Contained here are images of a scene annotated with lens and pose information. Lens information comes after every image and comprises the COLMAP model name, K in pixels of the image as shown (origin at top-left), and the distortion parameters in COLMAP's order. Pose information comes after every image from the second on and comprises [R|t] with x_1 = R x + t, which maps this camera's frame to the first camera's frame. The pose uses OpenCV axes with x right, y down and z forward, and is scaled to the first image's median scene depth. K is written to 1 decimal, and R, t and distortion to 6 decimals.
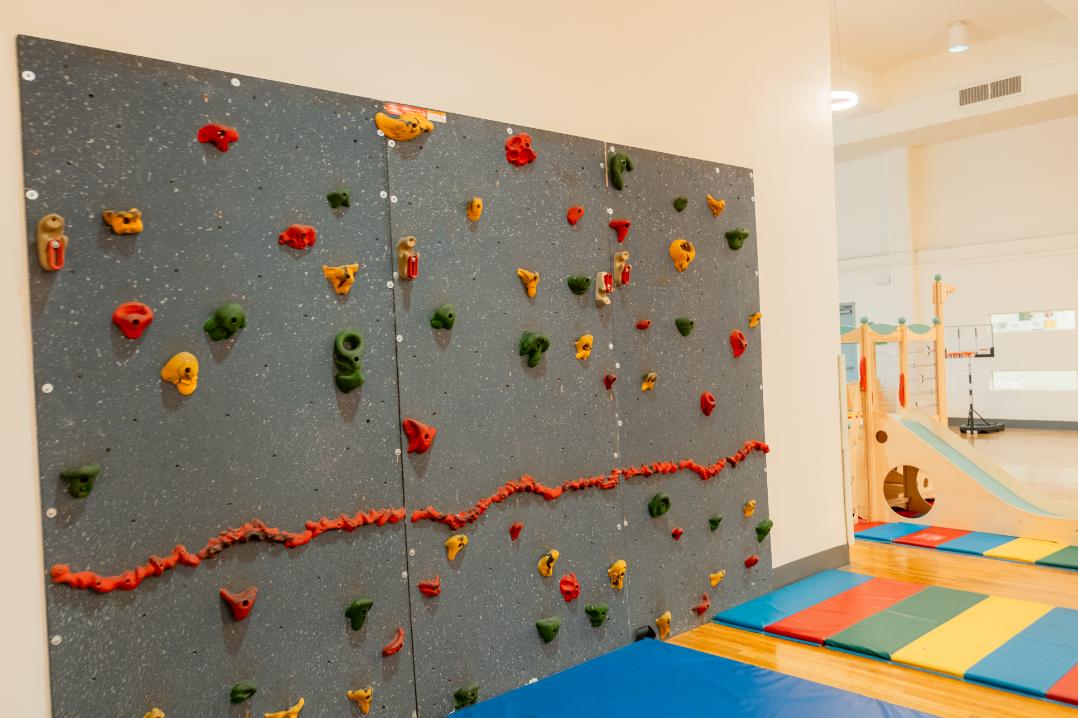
lens RADIAL K [[850.4, 0, 539.0], [0, 850.4, 364.8], [0, 0, 1]] dist [-0.014021, -0.004597]
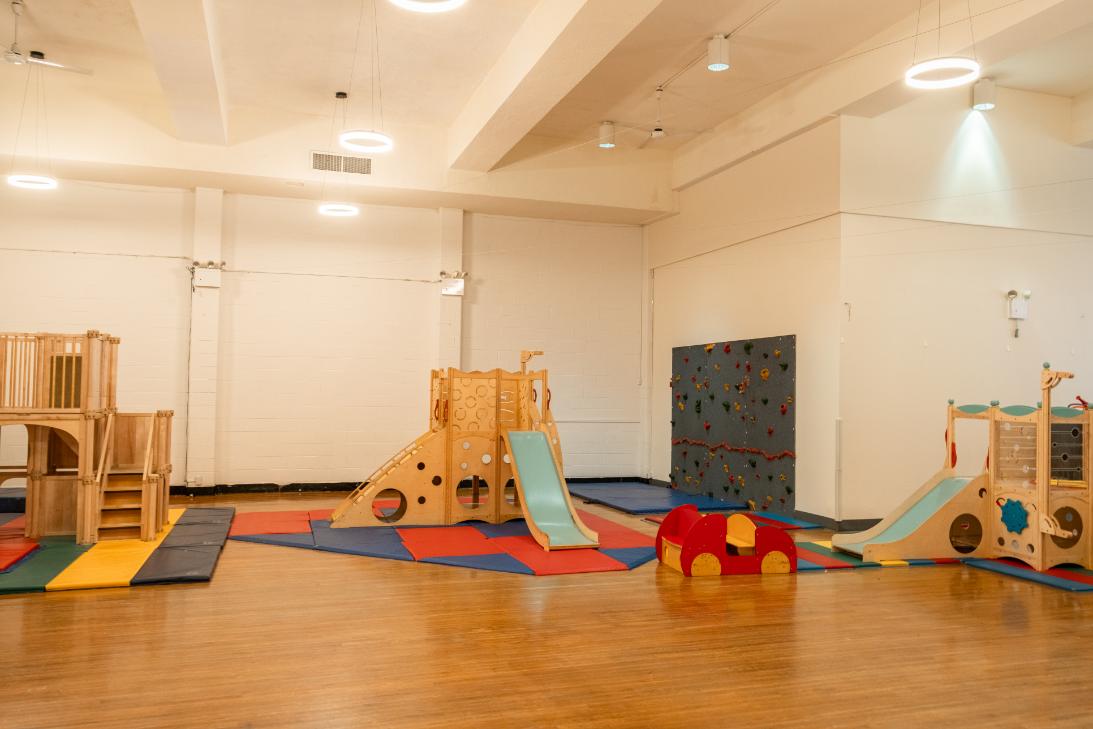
lens RADIAL K [[862.3, 0, 550.6], [0, 862.3, 369.6], [0, 0, 1]] dist [-0.014021, -0.004597]
pose [[-0.396694, 0.012045, -0.917872, 3.169689], [-0.013503, 0.999729, 0.018955, -0.202384], [0.917851, 0.019913, -0.396424, 1.566625]]
